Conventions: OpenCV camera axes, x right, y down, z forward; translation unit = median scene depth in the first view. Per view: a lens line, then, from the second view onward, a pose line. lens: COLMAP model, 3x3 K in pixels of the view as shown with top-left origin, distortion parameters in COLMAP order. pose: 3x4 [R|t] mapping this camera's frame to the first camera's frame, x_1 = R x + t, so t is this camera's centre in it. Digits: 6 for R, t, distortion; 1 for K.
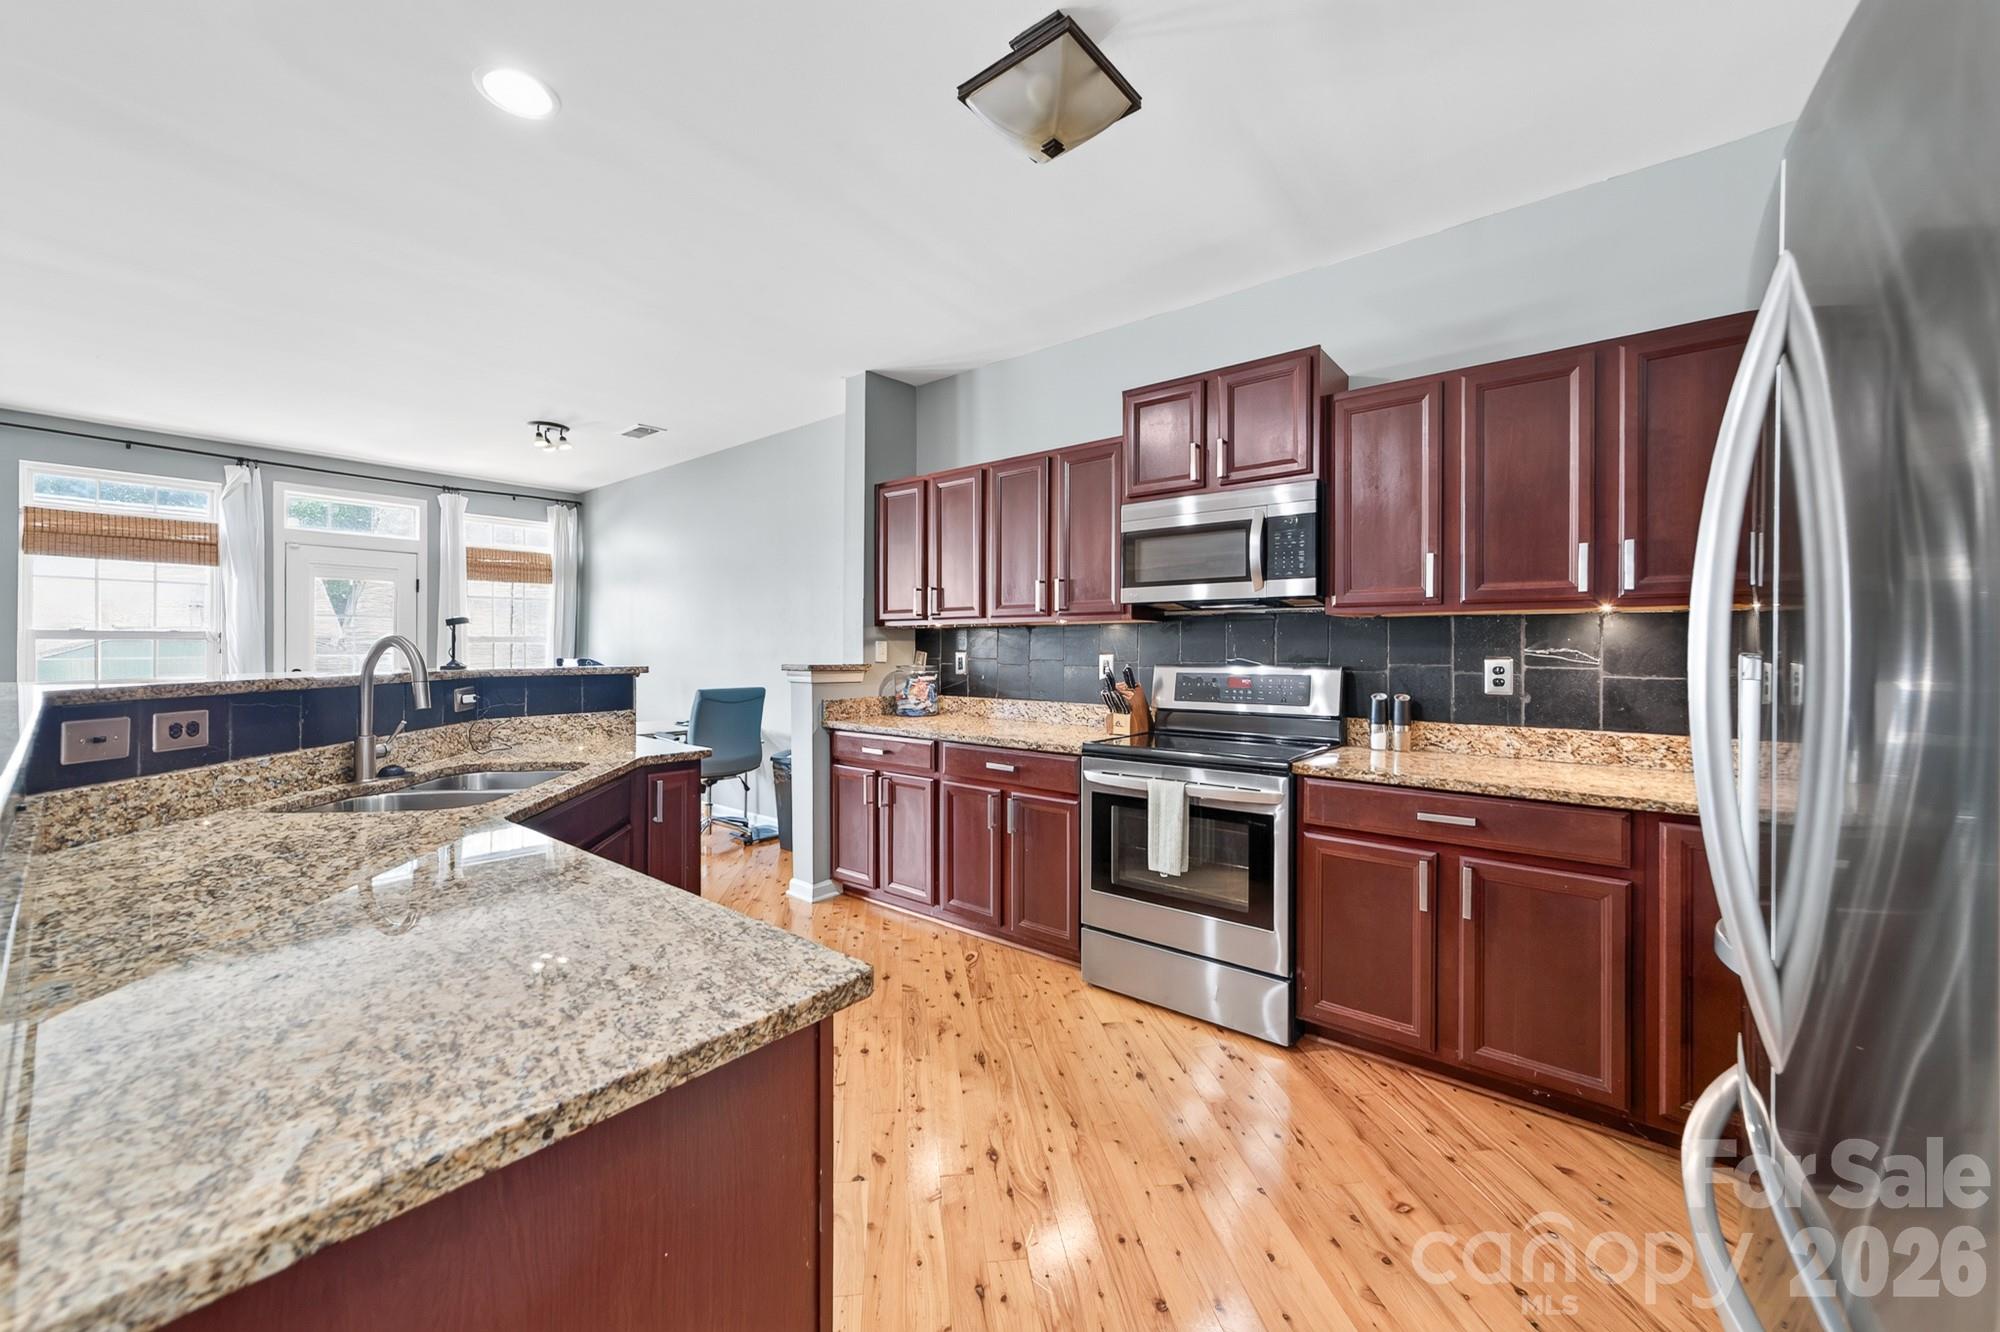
lens RADIAL K [[782.5, 0, 985.3], [0, 782.5, 653.1], [0, 0, 1]] dist [-0.002637, 0.000889]
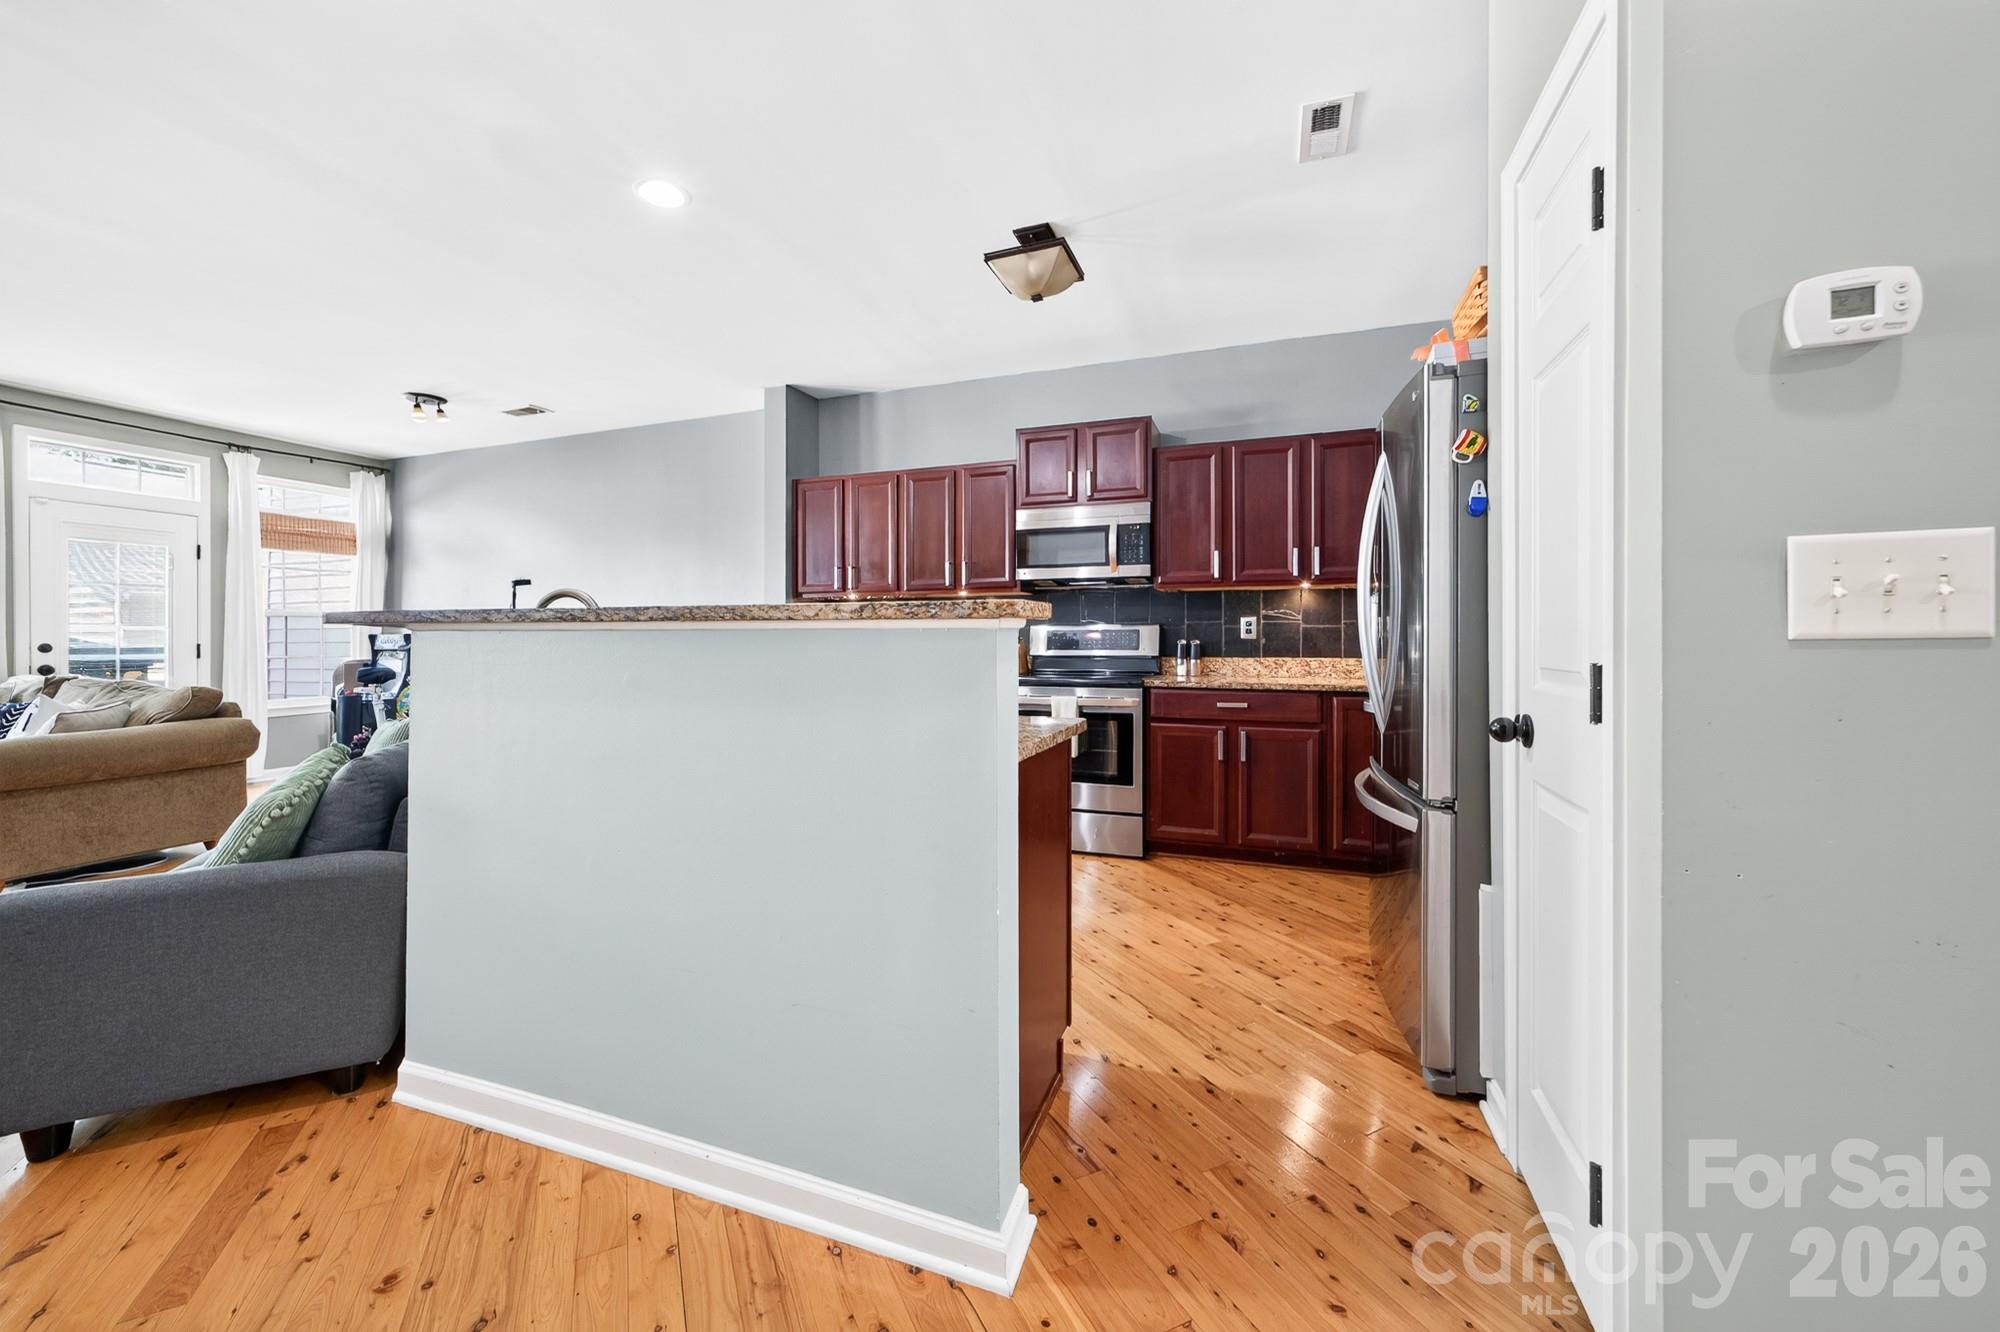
lens RADIAL K [[782.5, 0, 996.6], [0, 782.5, 645.1], [0, 0, 1]] dist [-0.002637, 0.000889]
pose [[0.943599, -0.007241, 0.331012, -0.384793], [0.006343, 0.999973, 0.003794, 0.056629], [-0.331031, -0.001480, 0.943619, -0.374075]]
